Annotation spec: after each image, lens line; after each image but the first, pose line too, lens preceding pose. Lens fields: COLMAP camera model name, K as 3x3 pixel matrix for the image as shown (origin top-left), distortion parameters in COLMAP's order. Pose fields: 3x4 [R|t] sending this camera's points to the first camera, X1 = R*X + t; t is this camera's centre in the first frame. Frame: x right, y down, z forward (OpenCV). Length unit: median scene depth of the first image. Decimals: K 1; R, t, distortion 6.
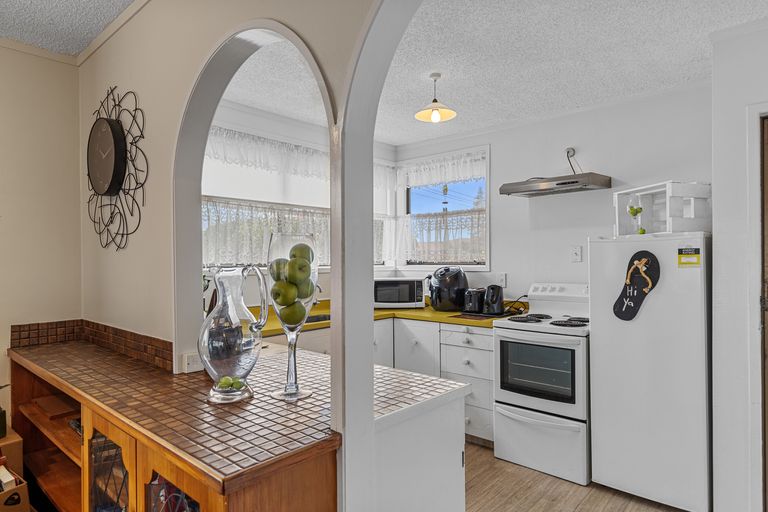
lens RADIAL K [[463.4, 0, 383.3], [0, 463.4, 259.4], [0, 0, 1]] dist [-0.000527, -0.003922]
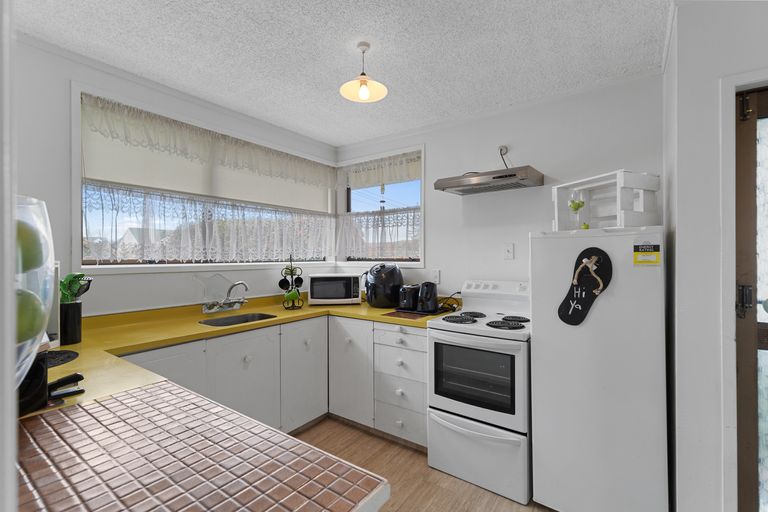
lens RADIAL K [[352.4, 0, 384.0], [0, 352.4, 254.9], [0, 0, 1]] dist [-0.001673, 0.000219]
pose [[0.993822, 0.004190, 0.110906, 0.068661], [-0.004069, 0.999991, -0.001322, -0.001680], [-0.110911, 0.000863, 0.993830, 0.295150]]
